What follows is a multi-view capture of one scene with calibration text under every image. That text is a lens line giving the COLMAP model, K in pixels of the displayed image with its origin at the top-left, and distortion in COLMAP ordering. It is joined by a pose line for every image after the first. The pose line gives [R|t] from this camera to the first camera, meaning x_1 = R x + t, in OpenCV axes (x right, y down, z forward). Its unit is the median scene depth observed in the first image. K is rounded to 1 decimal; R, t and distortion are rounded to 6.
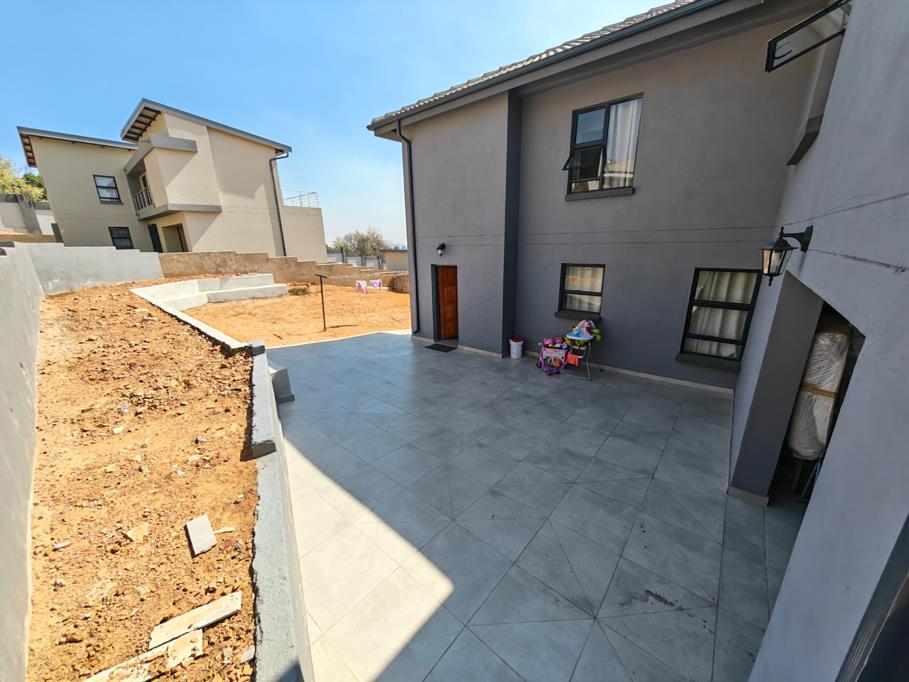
lens RADIAL K [[342.2, 0, 444.3], [0, 342.2, 342.1], [0, 0, 1]] dist [-0.008159, -0.000046]
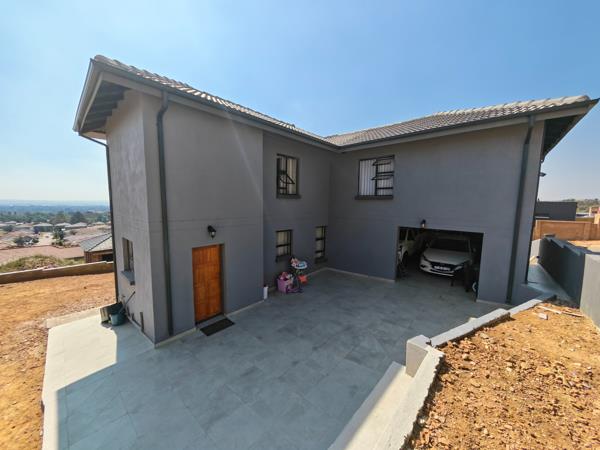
lens RADIAL K [[225.9, 0, 293.3], [0, 225.9, 225.7], [0, 0, 1]] dist [-0.008159, -0.000046]
pose [[0.022039, -0.074549, 0.996974, -0.881611], [0.276716, 0.958712, 0.065571, -0.341290], [-0.960699, 0.274434, 0.041758, 0.942793]]
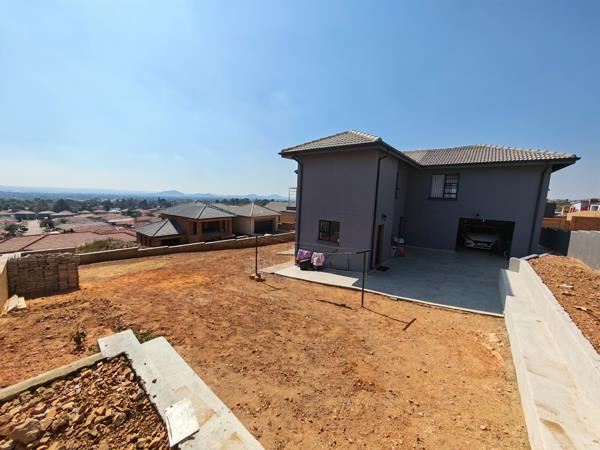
lens RADIAL K [[225.9, 0, 293.3], [0, 225.9, 225.7], [0, 0, 1]] dist [-0.008159, -0.000046]
pose [[-0.029839, -0.105423, 0.993980, -1.650719], [0.253788, 0.961036, 0.109547, -0.647568], [-0.966799, 0.255529, -0.001921, 1.978250]]
